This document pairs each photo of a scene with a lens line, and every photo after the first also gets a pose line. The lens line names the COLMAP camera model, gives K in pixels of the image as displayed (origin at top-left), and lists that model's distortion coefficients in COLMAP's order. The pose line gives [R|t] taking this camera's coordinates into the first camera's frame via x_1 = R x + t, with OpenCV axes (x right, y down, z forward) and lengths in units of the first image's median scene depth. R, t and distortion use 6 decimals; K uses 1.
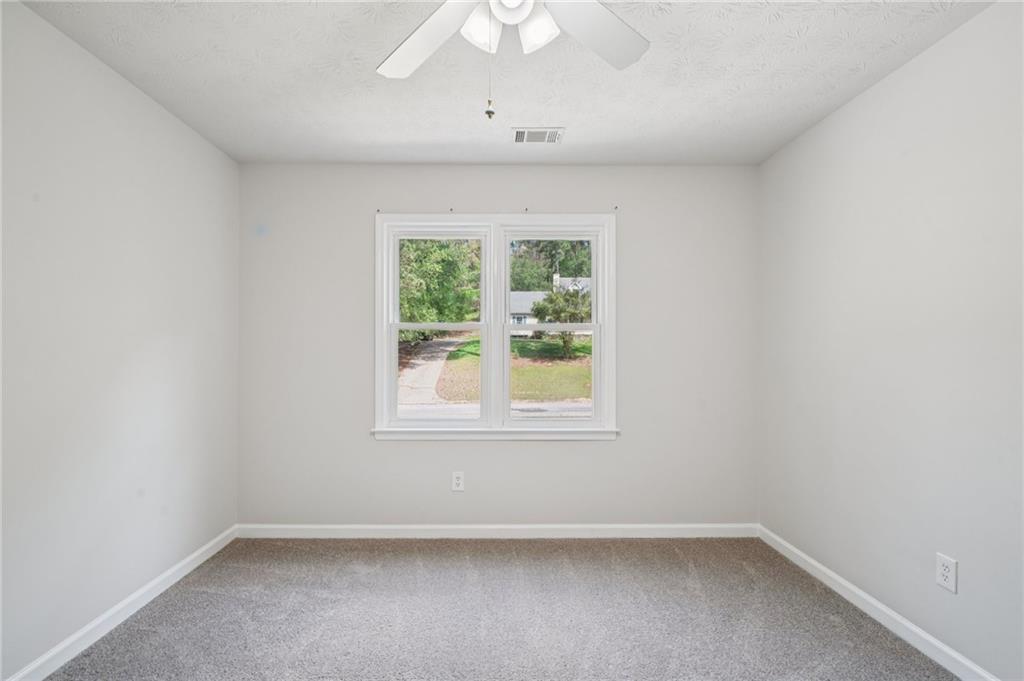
lens RADIAL K [[470.8, 0, 513.7], [0, 470.8, 349.4], [0, 0, 1]] dist [0.002701, -0.000073]
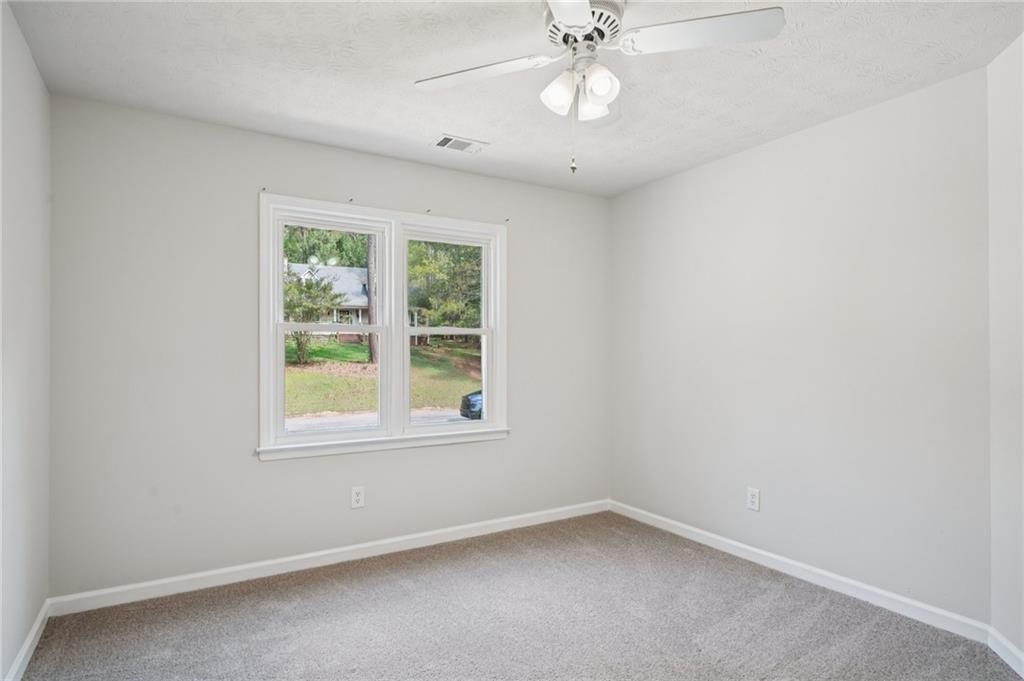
lens RADIAL K [[552.7, 0, 525.1], [0, 552.7, 358.6], [0, 0, 1]] dist [0.005858, -0.001186]
pose [[0.856441, -0.007059, 0.516197, -0.396142], [0.001439, 0.999935, 0.011286, -0.002160], [-0.516243, -0.008923, 0.856396, -0.091392]]
